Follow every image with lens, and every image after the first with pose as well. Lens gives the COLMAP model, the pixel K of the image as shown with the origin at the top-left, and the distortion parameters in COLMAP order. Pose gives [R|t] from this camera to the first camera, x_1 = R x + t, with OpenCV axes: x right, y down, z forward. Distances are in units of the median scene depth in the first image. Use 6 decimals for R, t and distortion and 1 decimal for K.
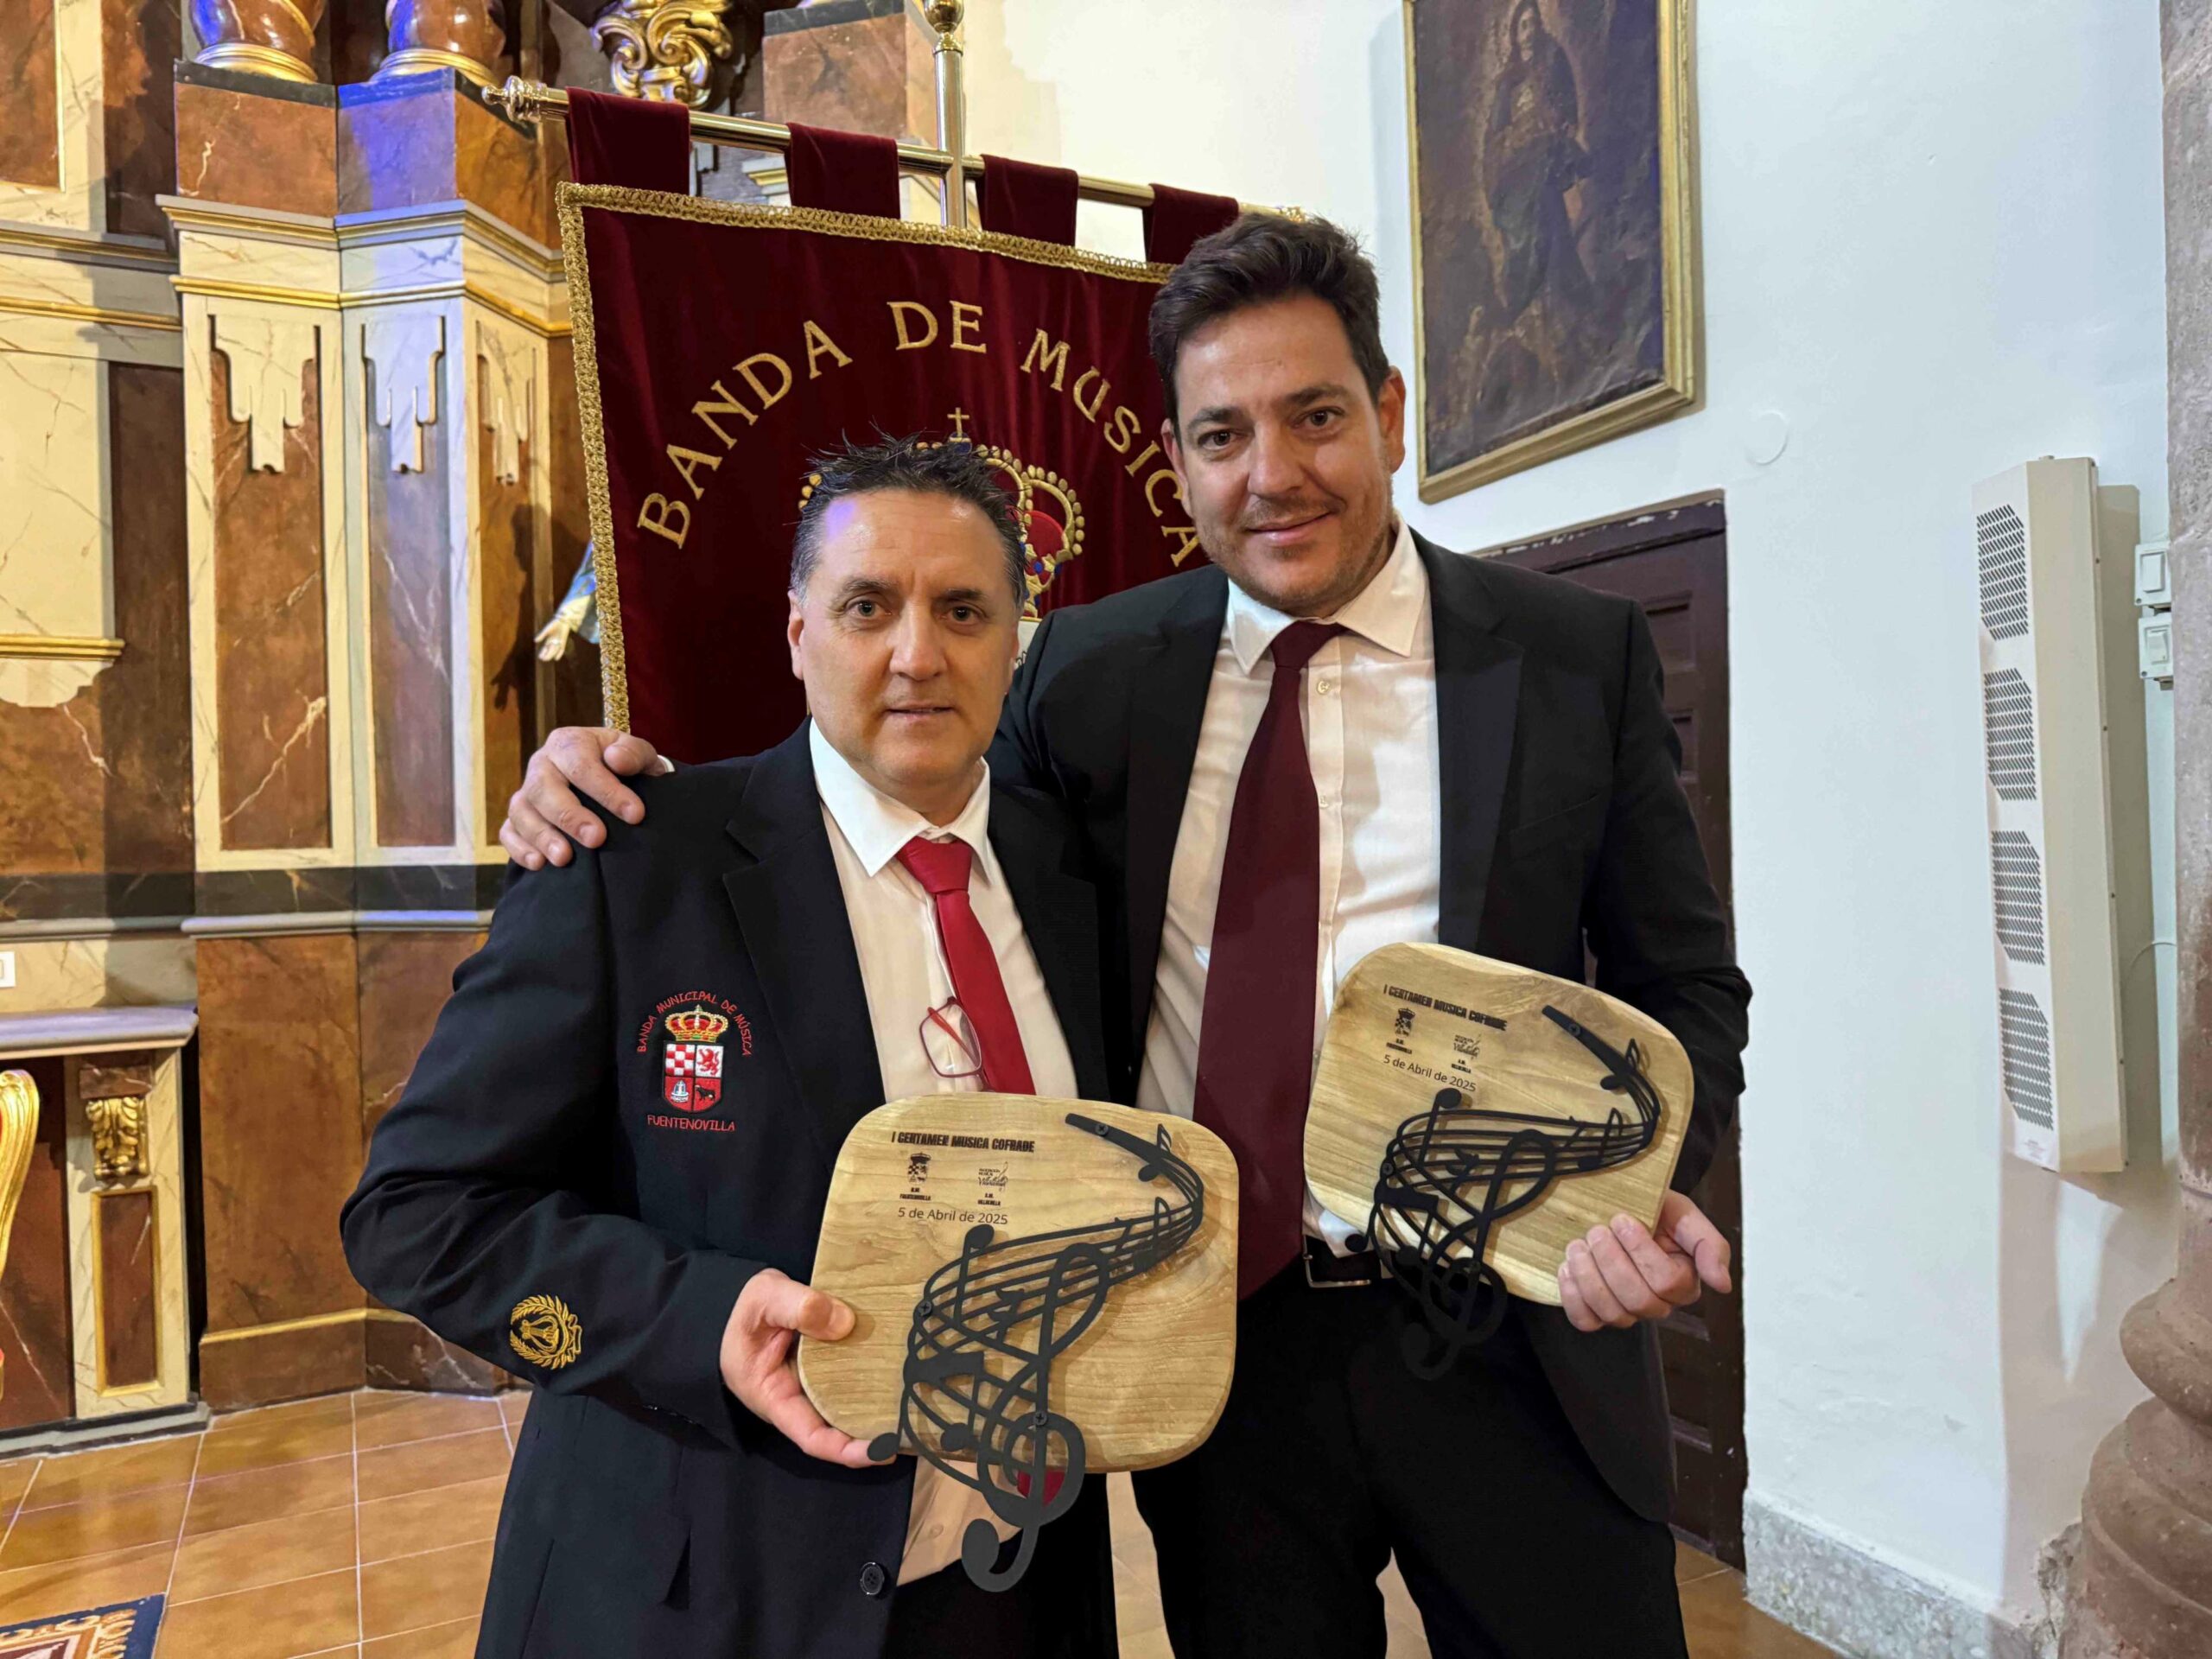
lens RADIAL K [[1552.2, 0, 1104.7], [0, 1552.2, 822.4], [0, 0, 1]] dist [0.005695, 0.012201]
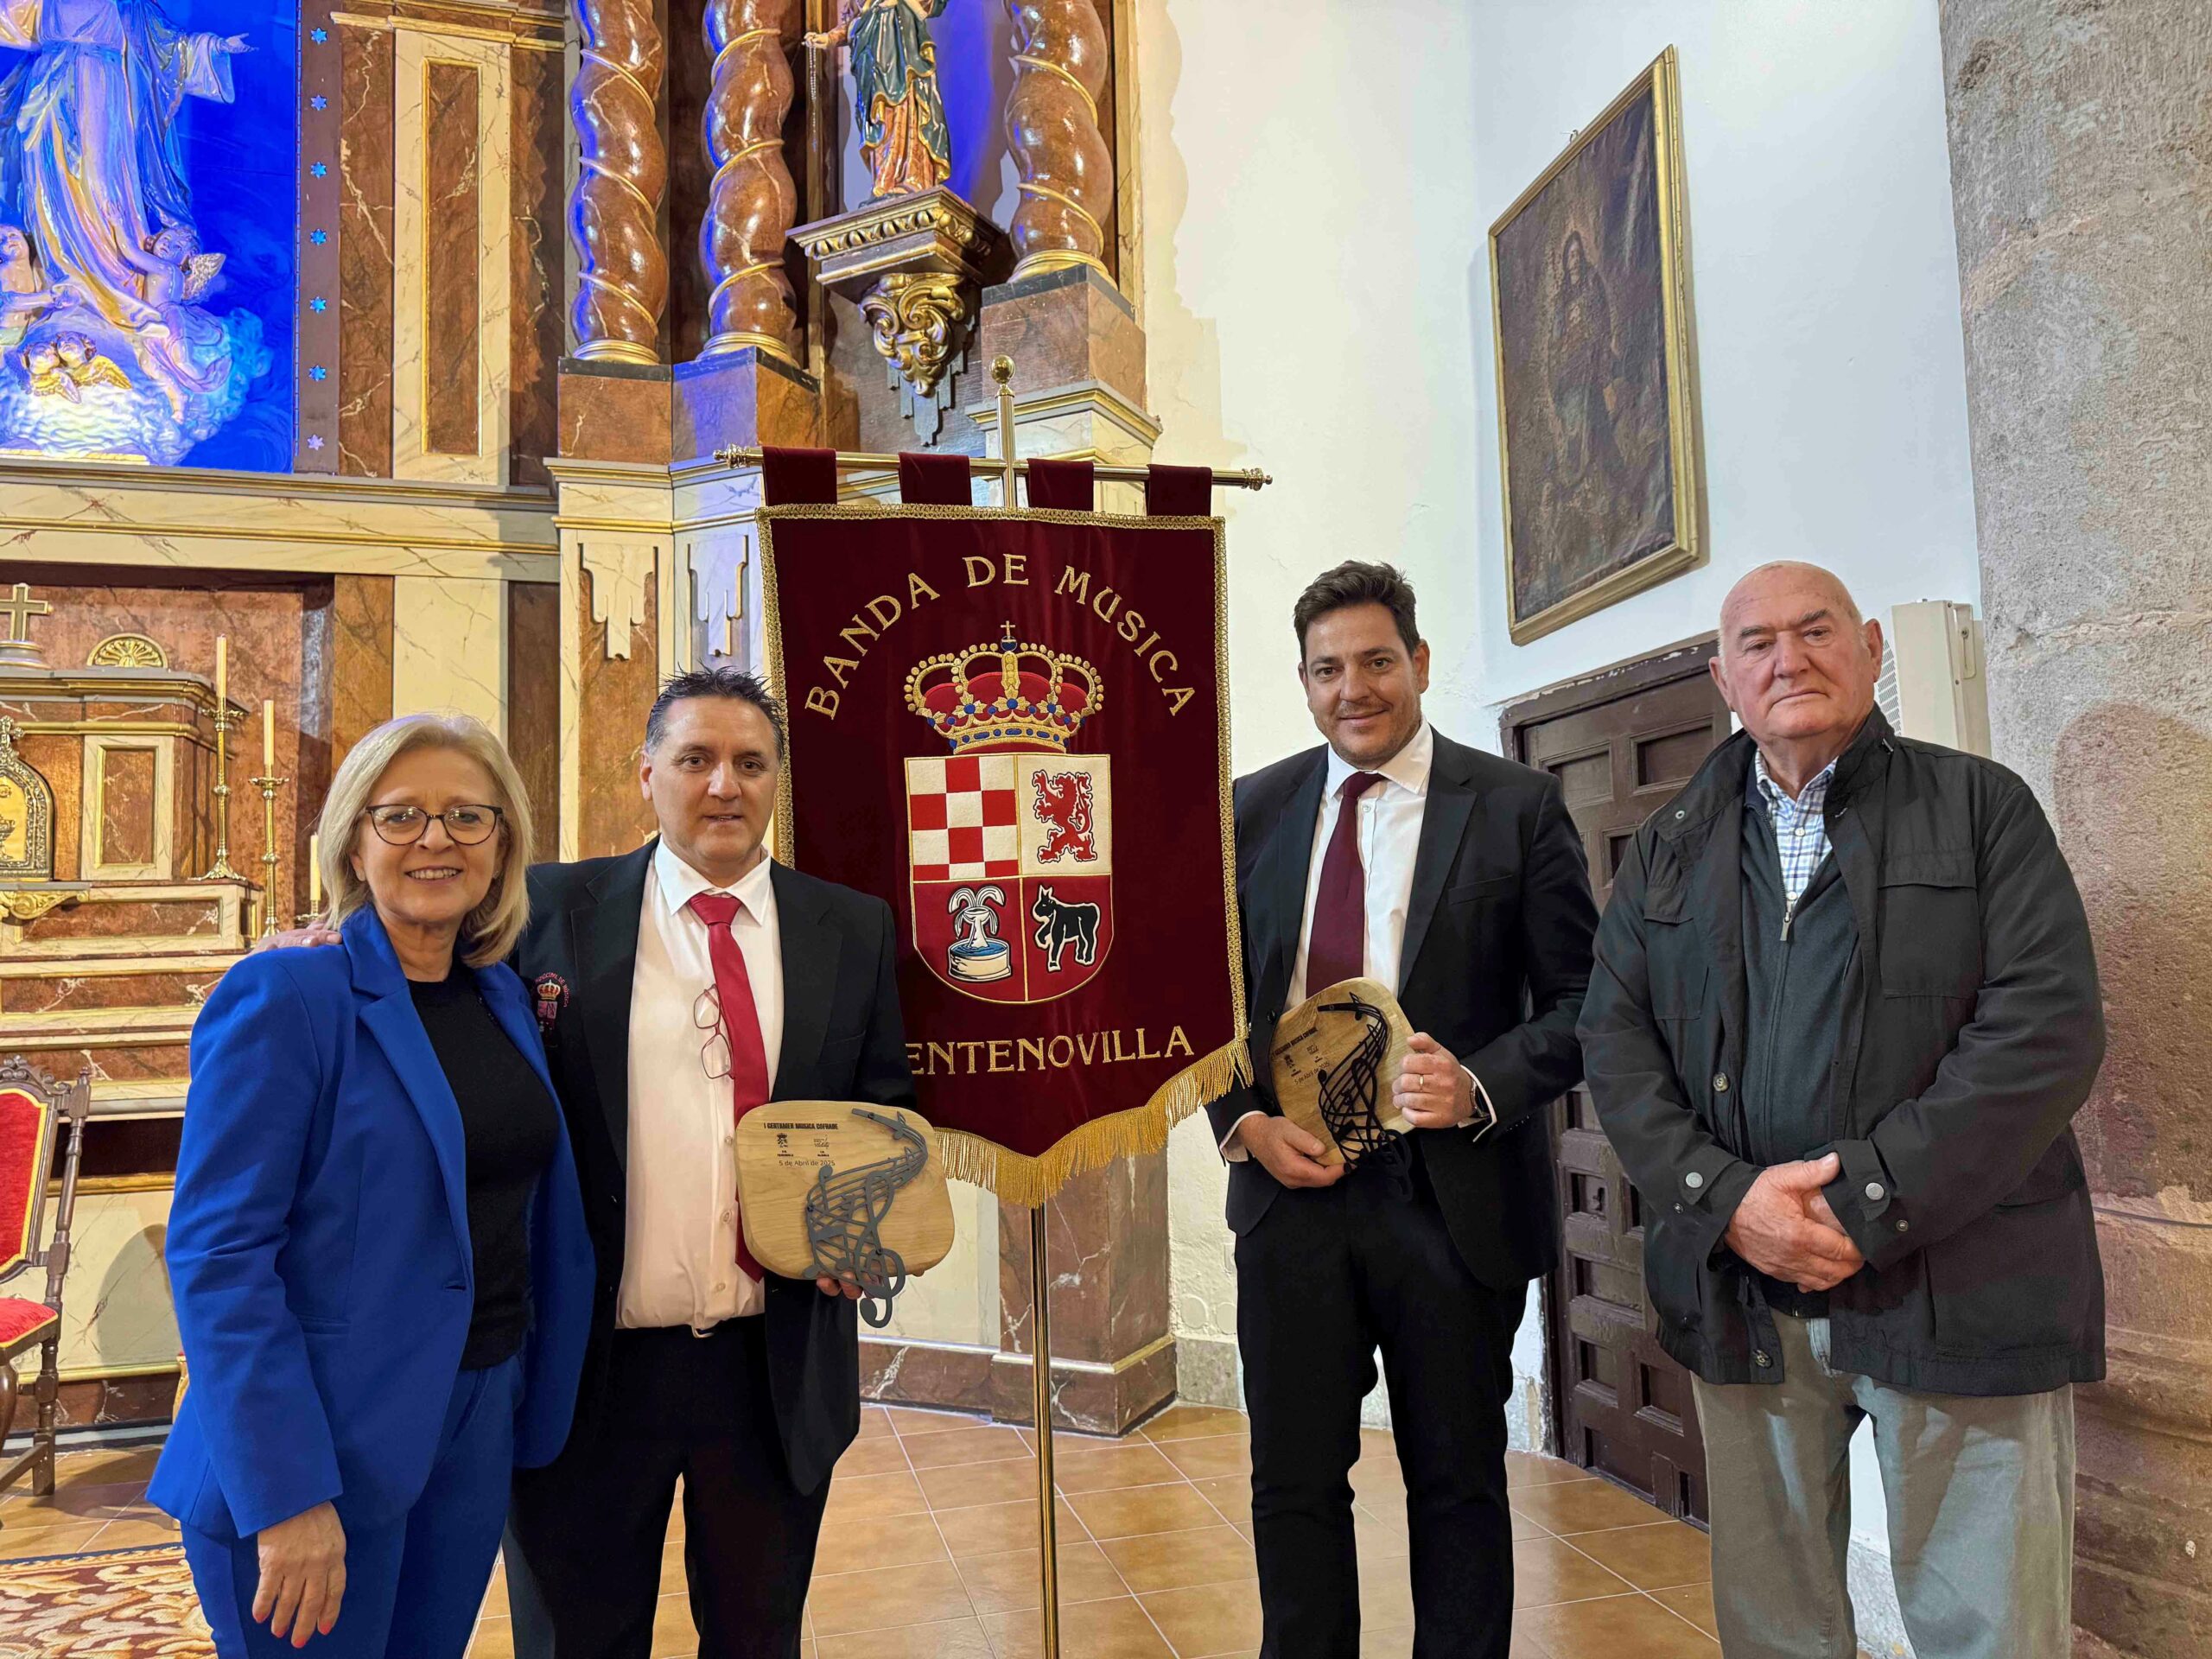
lens RADIAL K [[1527.4, 0, 1106.0], [0, 1527.4, 829.5], [0, 0, 1]] dist [0.122294, -0.129757]
pose [[0.981198, -0.020352, -0.191925, 0.108871], [0.004405, 0.996527, -0.083154, 0.026455], [0.192951, 0.080745, 0.977880, -0.175491]]
